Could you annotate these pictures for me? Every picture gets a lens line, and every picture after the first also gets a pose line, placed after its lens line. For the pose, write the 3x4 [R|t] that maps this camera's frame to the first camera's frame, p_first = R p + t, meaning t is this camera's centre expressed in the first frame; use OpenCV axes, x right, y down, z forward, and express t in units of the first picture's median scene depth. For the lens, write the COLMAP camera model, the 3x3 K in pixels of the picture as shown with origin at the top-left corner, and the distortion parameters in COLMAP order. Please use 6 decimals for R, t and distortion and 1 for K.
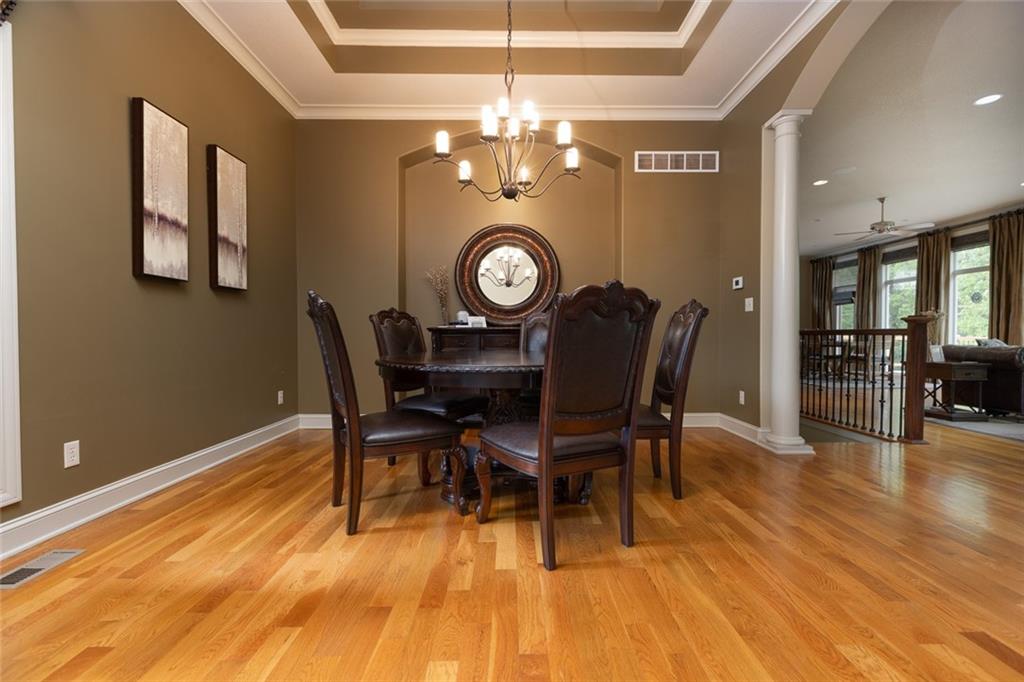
lens RADIAL K [[456.4, 0, 518.0], [0, 456.4, 341.8], [0, 0, 1]] dist [0.001268, -0.001148]
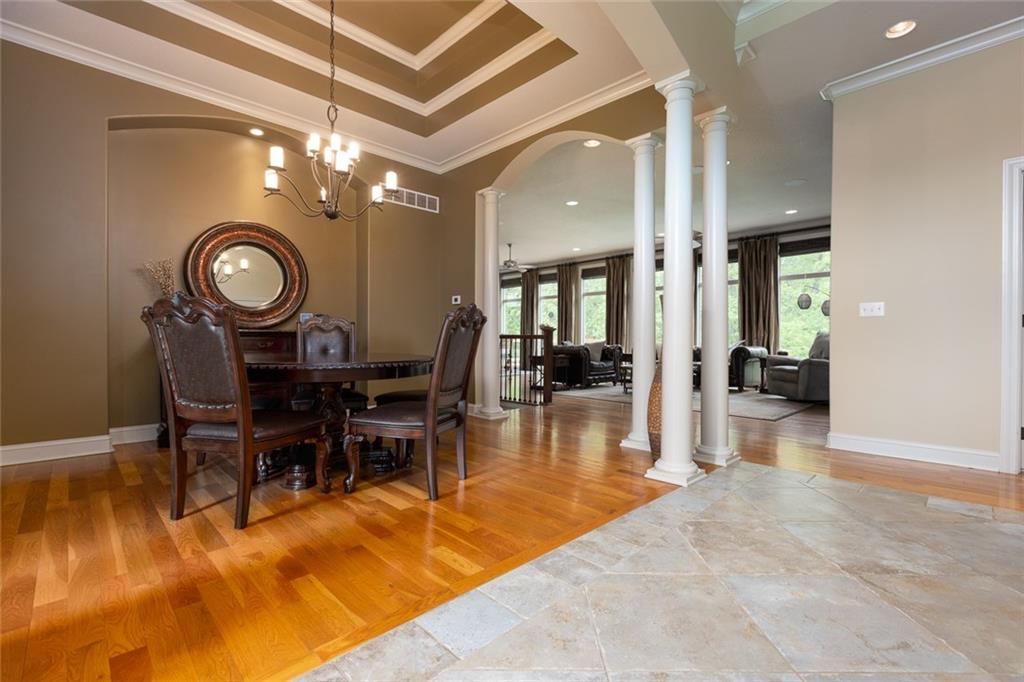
lens RADIAL K [[456.4, 0, 521.6], [0, 456.4, 341.6], [0, 0, 1]] dist [0.001268, -0.001148]
pose [[0.715018, -0.000130, 0.699106, -0.354078], [0.003579, 0.999988, -0.003475, -0.000425], [-0.699097, 0.004987, 0.715010, -0.111717]]
